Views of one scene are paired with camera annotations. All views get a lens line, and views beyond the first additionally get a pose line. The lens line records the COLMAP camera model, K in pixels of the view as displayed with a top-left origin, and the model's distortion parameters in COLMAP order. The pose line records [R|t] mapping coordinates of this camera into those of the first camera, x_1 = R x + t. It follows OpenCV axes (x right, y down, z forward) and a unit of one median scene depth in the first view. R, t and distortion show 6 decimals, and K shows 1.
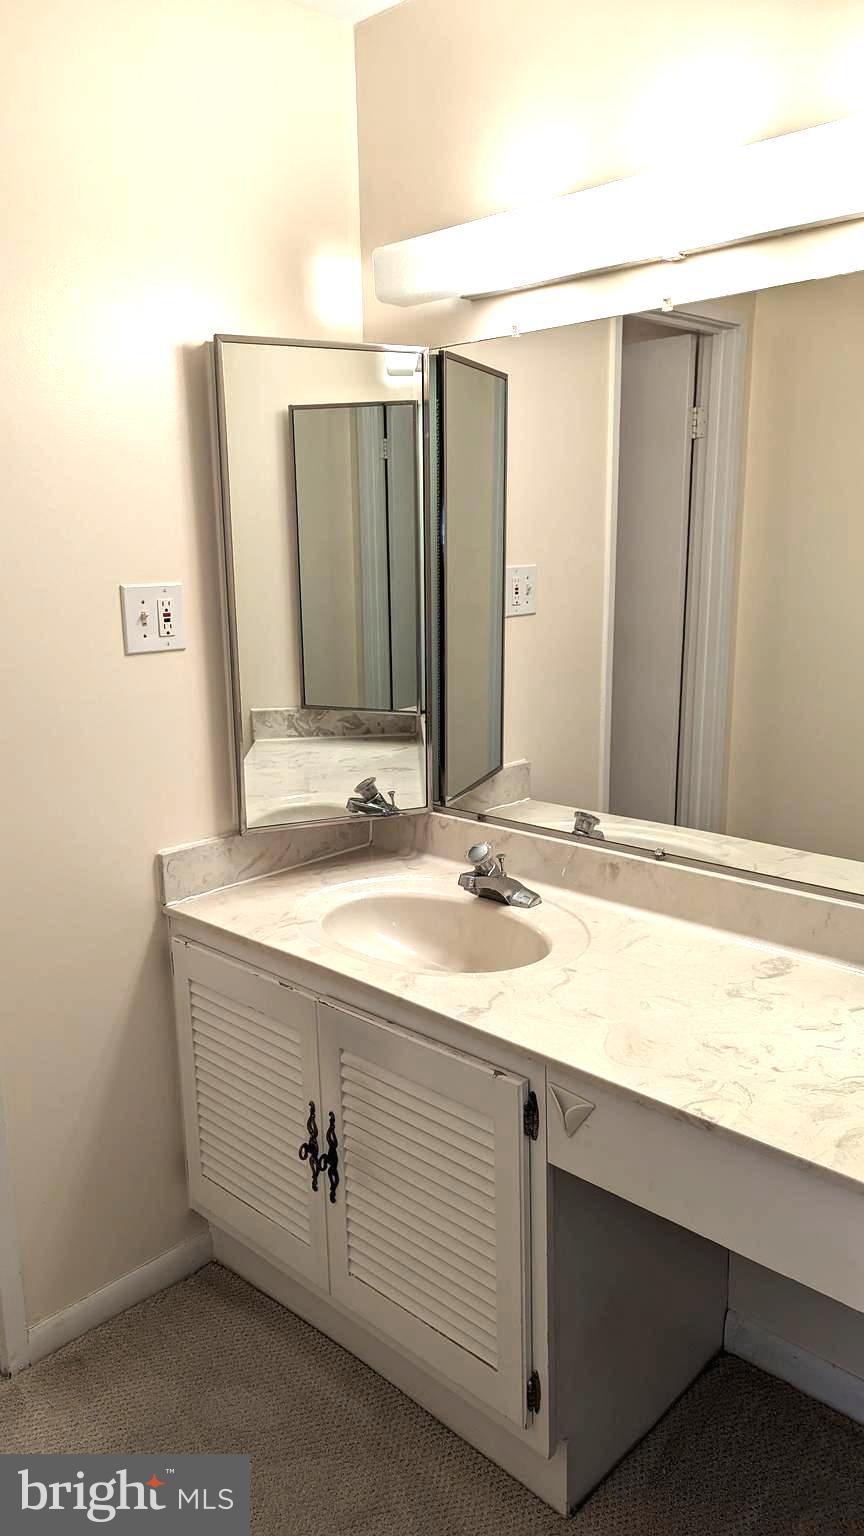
lens RADIAL K [[1096.7, 0, 432.8], [0, 1096.7, 768.8], [0, 0, 1]] dist [0.060711, -0.059892]
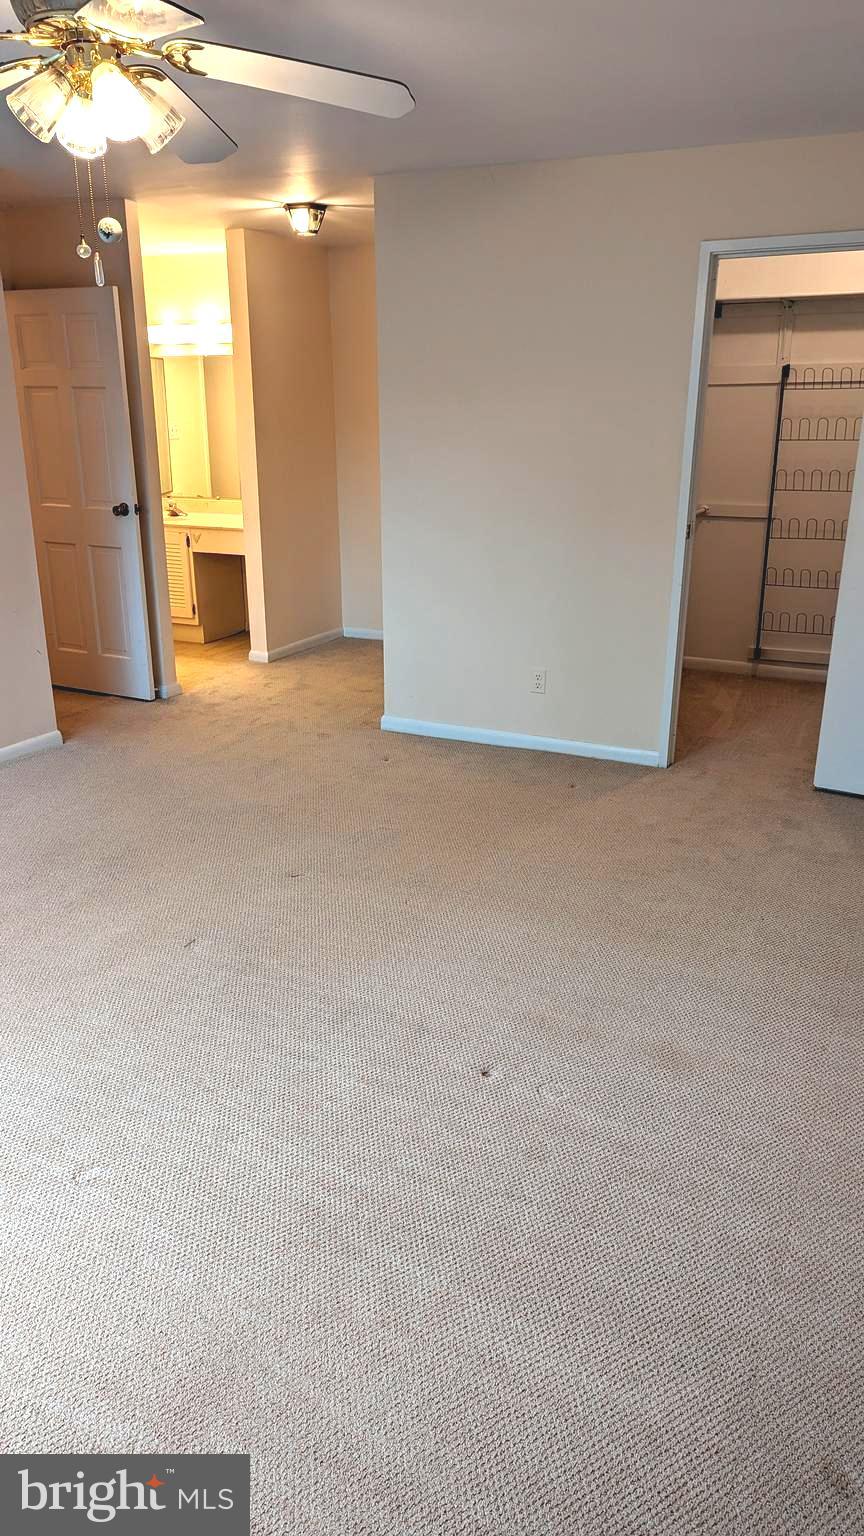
lens RADIAL K [[1096.7, 0, 445.1], [0, 1096.7, 776.1], [0, 0, 1]] dist [0.060711, -0.059892]
pose [[0.946540, -0.091213, 0.309423, -0.311169], [0.056294, 0.991179, 0.119979, 0.597376], [-0.317637, -0.096146, 0.943325, -2.877322]]
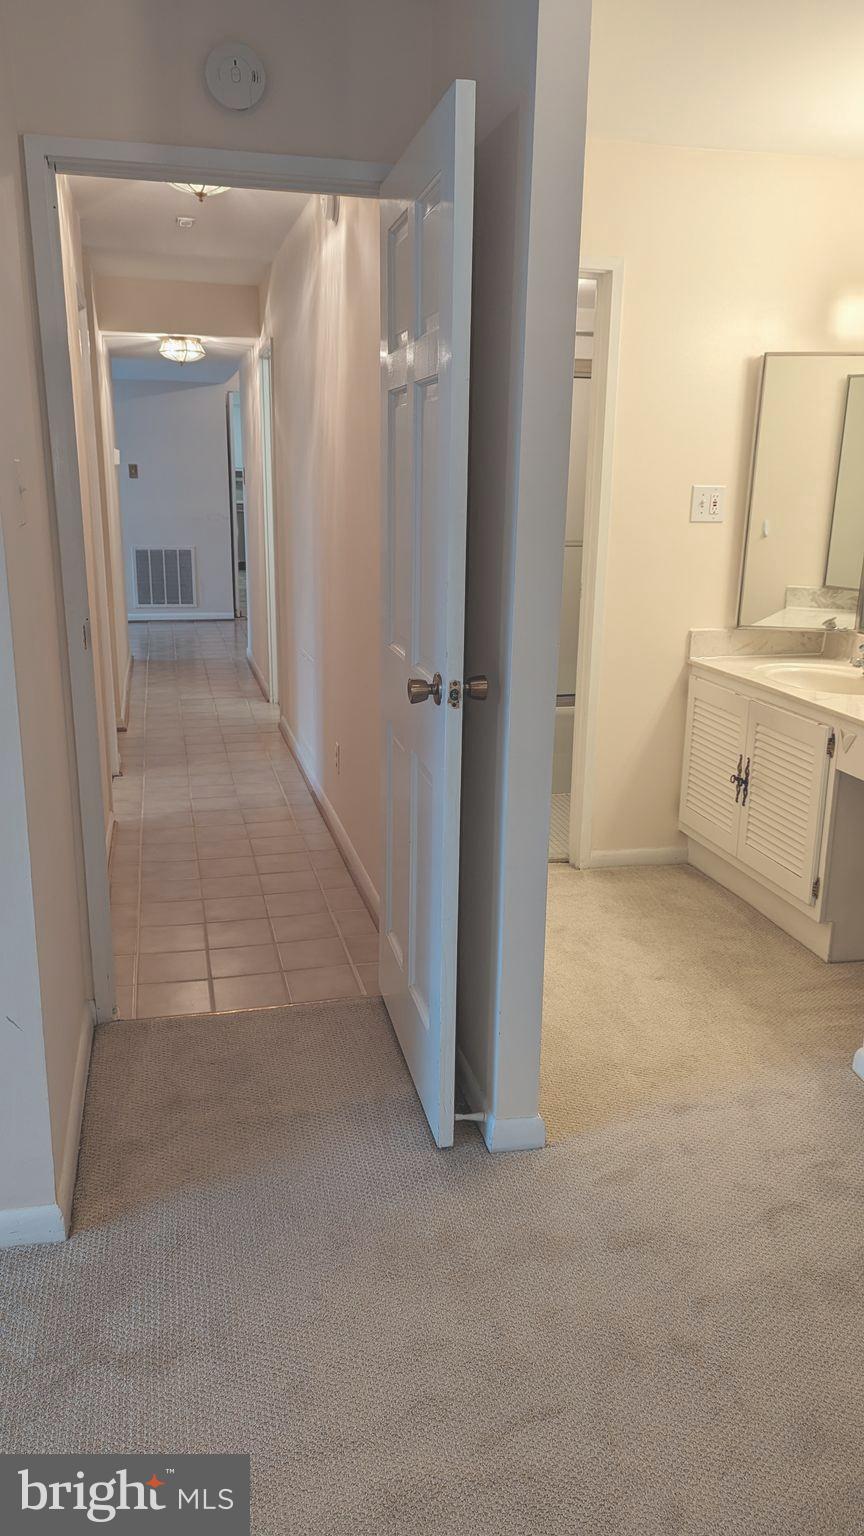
lens RADIAL K [[1096.7, 0, 428.2], [0, 1096.7, 769.2], [0, 0, 1]] dist [0.060711, -0.059892]
pose [[0.843690, 0.170900, -0.508901, 0.385312], [-0.142916, 0.985267, 0.093938, 0.203321], [0.517457, -0.006525, 0.855684, -0.881654]]
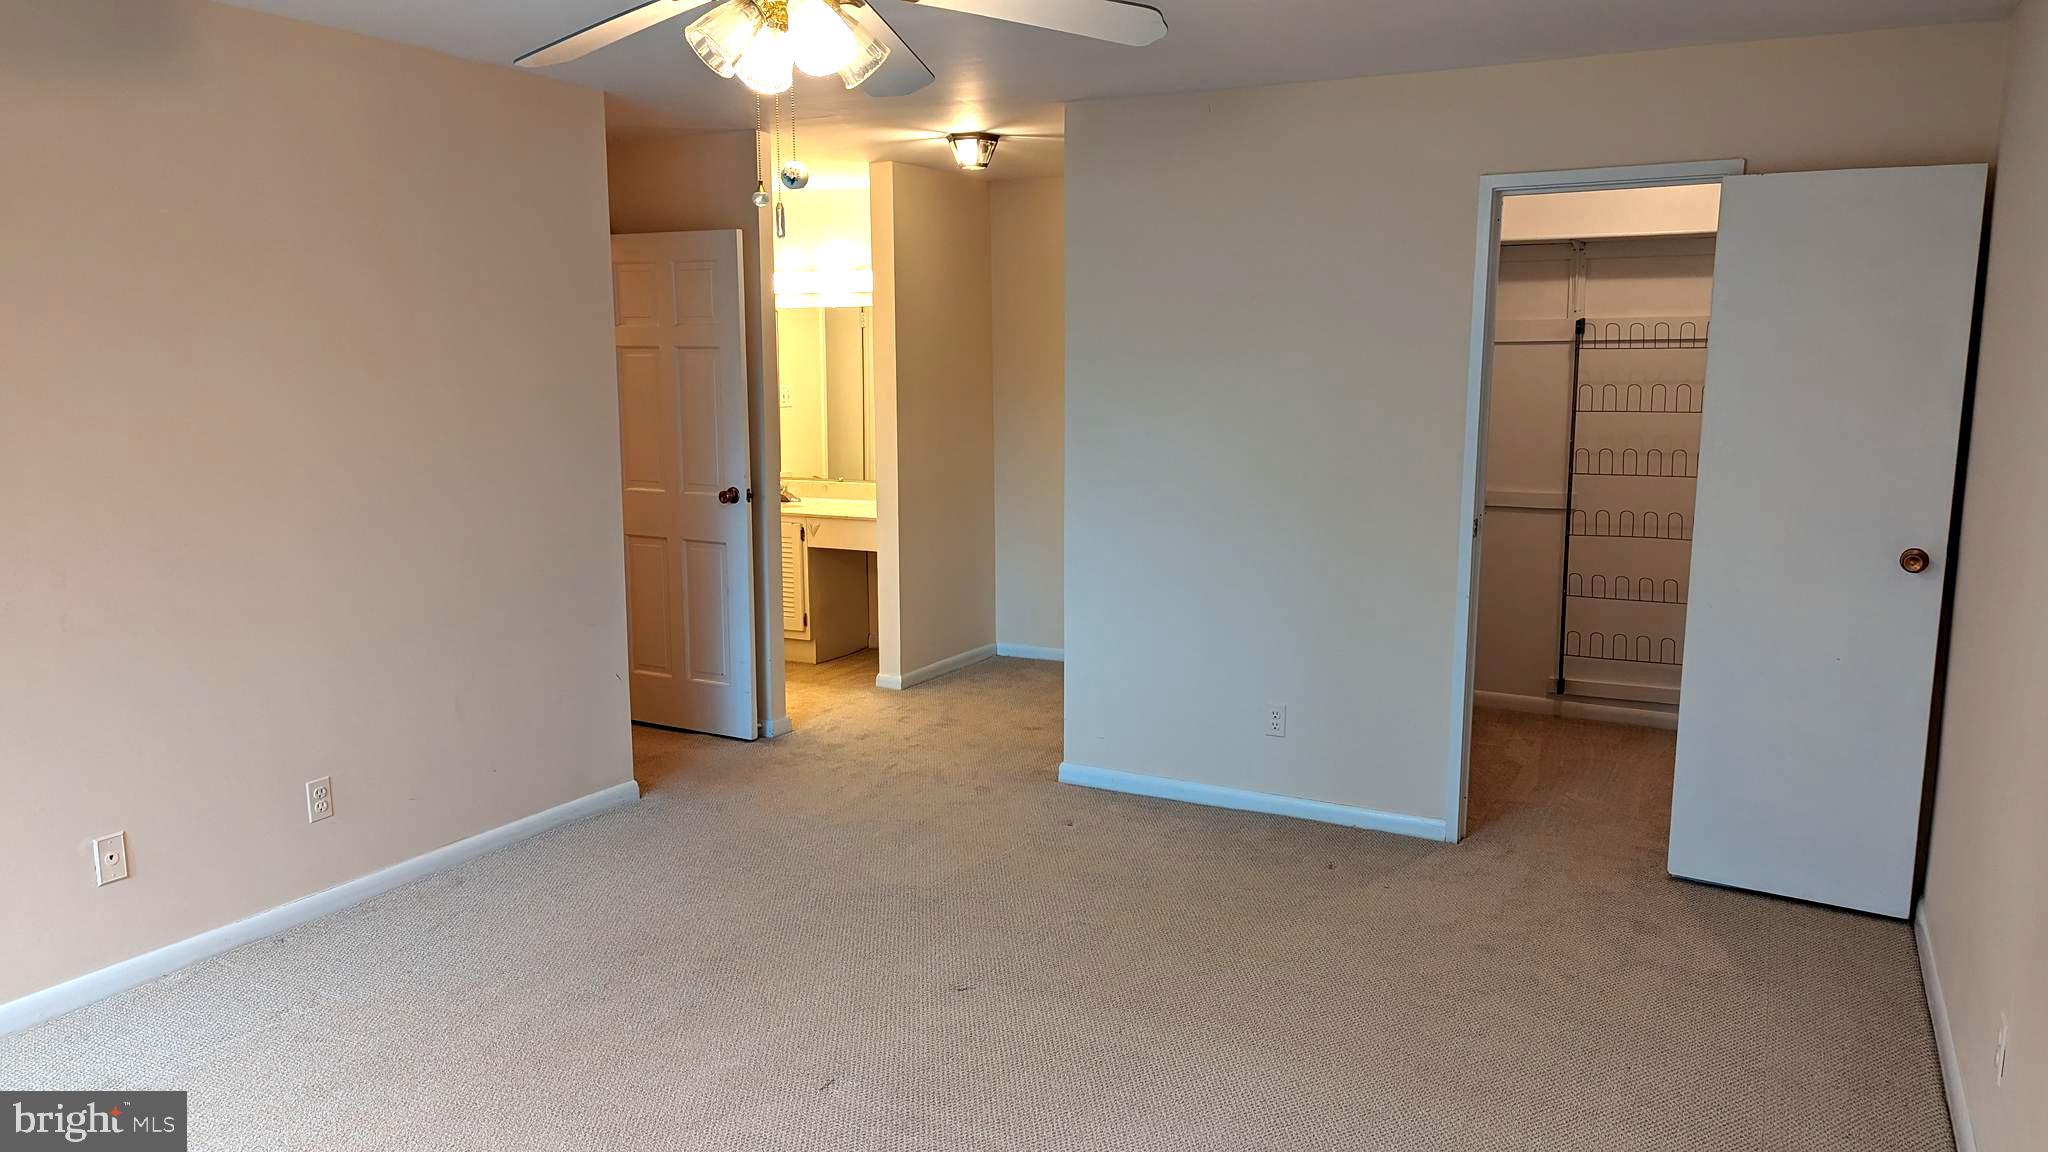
lens RADIAL K [[1462.3, 0, 1036.2], [0, 1462.3, 567.5], [0, 0, 1]] dist [0.060711, -0.059892]
pose [[0.959238, -0.026892, 0.281318, -0.397347], [0.047129, 0.996744, -0.065420, 0.579848], [-0.278643, 0.076012, 0.957382, -2.855726]]
